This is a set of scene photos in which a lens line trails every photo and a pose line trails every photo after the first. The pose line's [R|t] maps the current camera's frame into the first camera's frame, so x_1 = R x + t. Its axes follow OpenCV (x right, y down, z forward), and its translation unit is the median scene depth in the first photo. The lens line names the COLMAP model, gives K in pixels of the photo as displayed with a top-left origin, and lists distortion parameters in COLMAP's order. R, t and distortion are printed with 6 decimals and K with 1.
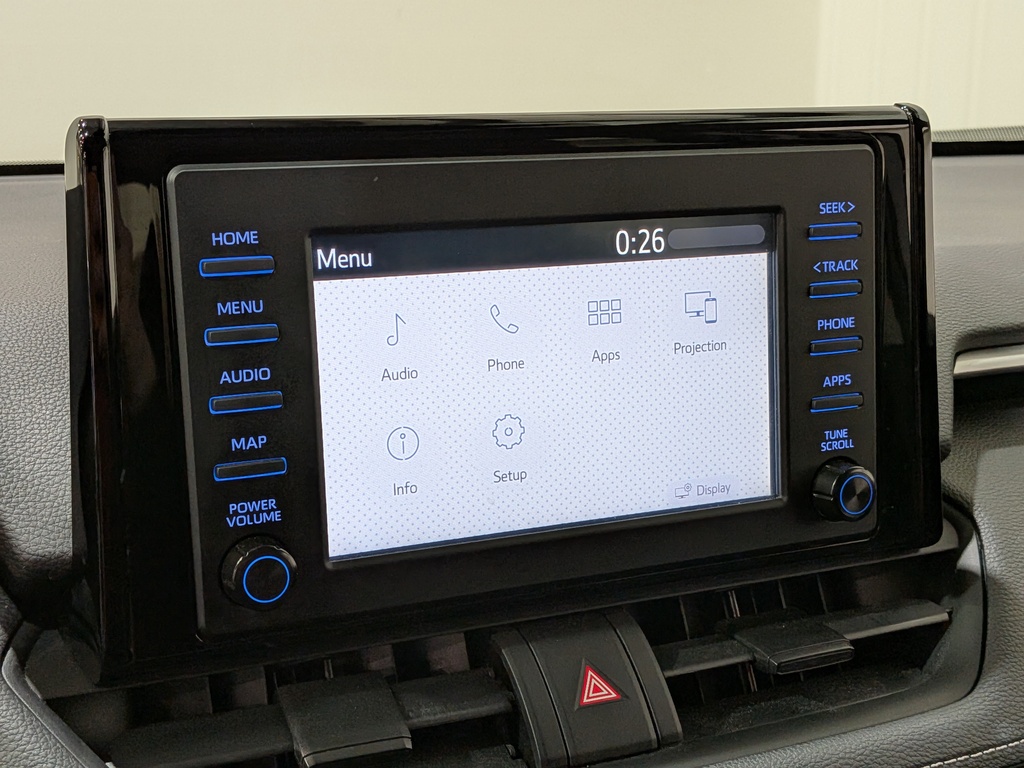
lens RADIAL K [[1496.9, 0, 511.1], [0, 1496.9, 400.0], [0, 0, 1]] dist [0.085750, -0.074155]
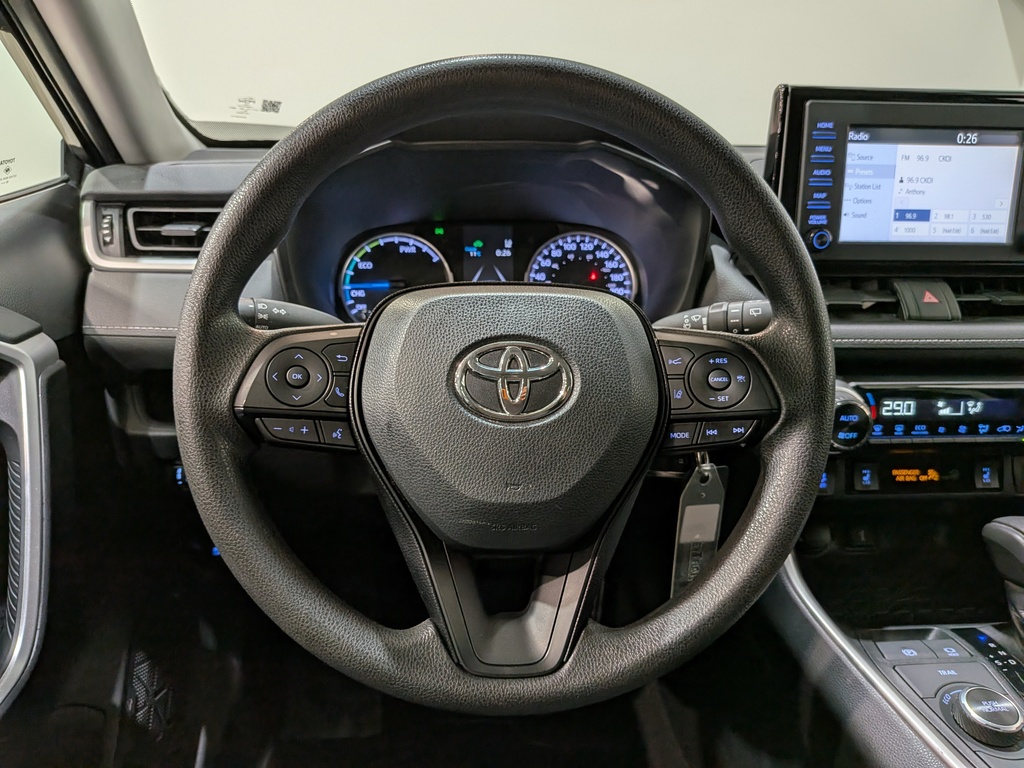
lens RADIAL K [[747.0, 0, 493.4], [0, 747.0, 399.7], [0, 0, 1]] dist [0.048648, -0.103617]
pose [[0.929656, 0.115799, -0.349758, -0.190334], [-0.087951, 0.991628, 0.094539, 0.320676], [0.357778, -0.057127, 0.932058, -0.616125]]
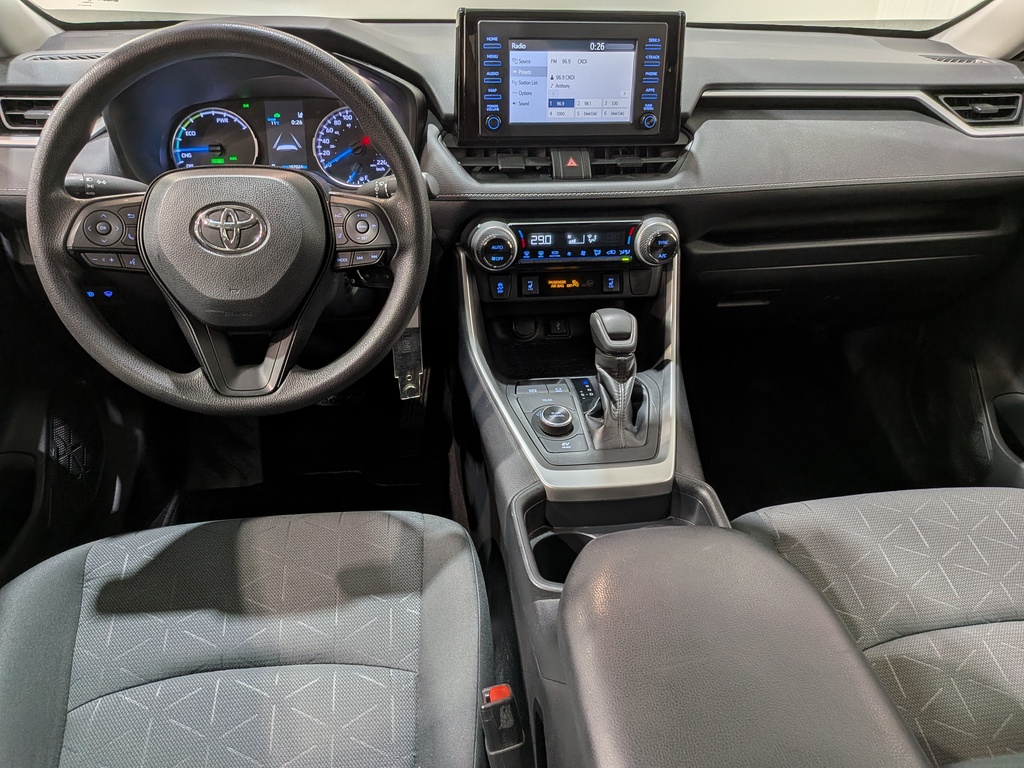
lens RADIAL K [[737.4, 0, 512.0], [0, 737.4, 384.0], [0, 0, 1]] dist [0.078168, -0.141428]
pose [[0.955482, 0.160818, -0.247368, 0.508937], [-0.083354, 0.951375, 0.296543, 0.179059], [0.283029, -0.262723, 0.922427, -1.115637]]
